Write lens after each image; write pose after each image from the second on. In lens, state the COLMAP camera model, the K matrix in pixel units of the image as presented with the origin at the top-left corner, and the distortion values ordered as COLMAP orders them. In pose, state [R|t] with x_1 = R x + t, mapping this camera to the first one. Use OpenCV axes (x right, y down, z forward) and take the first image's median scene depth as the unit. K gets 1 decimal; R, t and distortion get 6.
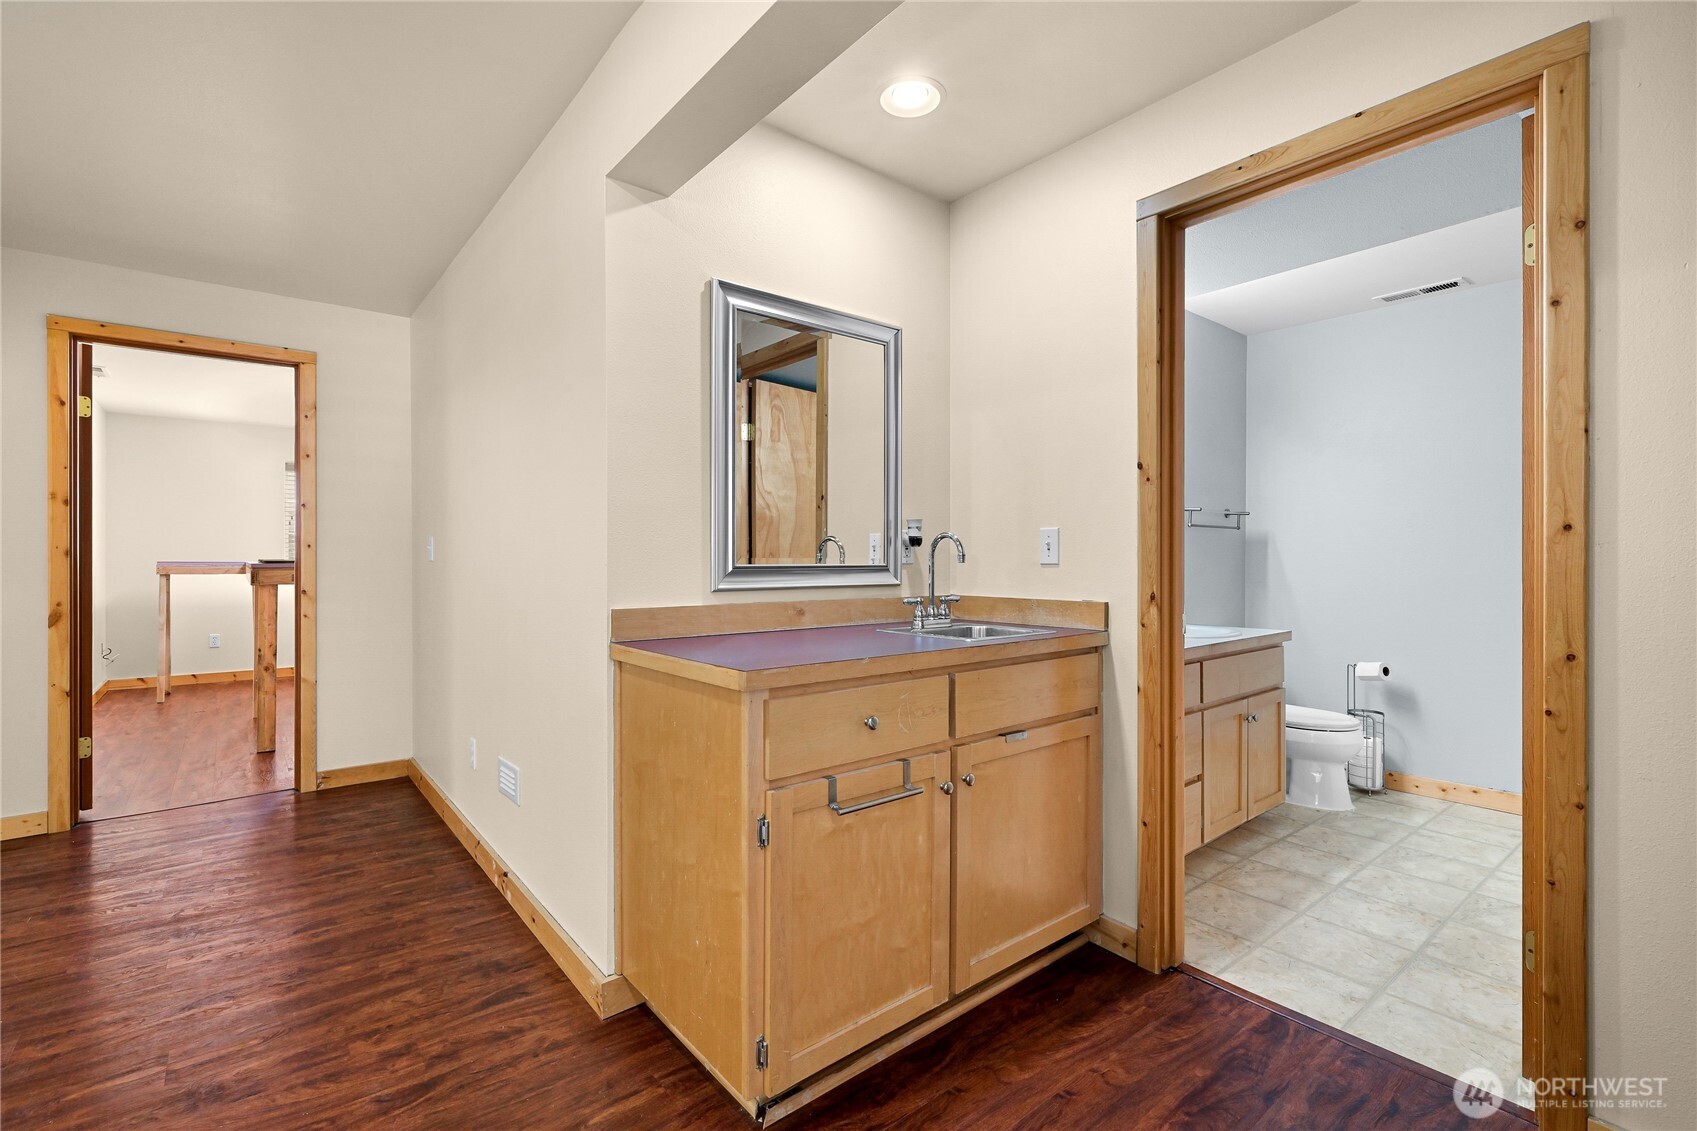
lens RADIAL K [[765.4, 0, 845.4], [0, 765.4, 562.5], [0, 0, 1]] dist [0.001341, 0.000263]
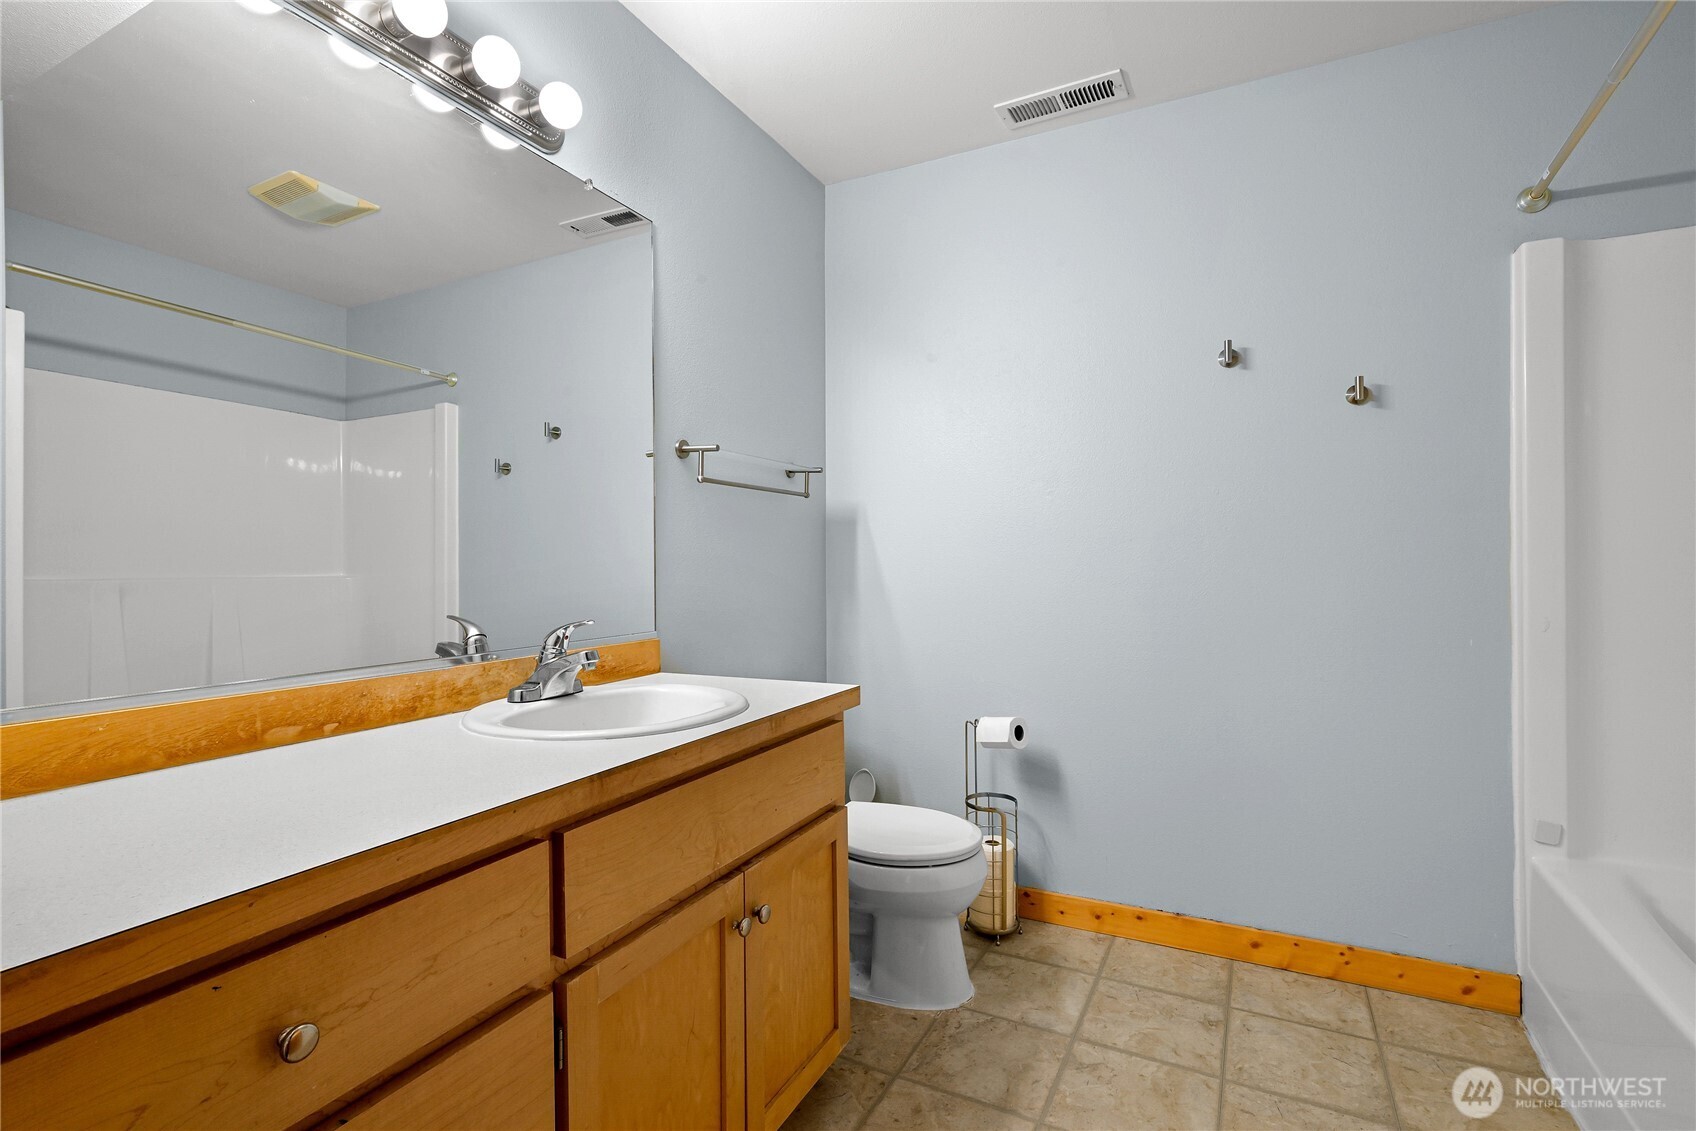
lens RADIAL K [[765.0, 0, 853.7], [0, 765.0, 564.3], [0, 0, 1]] dist [0.001341, 0.000263]
pose [[0.917174, -0.005039, 0.398454, 0.350320], [0.007419, 0.999963, -0.004432, 0.012369], [-0.398417, 0.007021, 0.917177, 0.503192]]
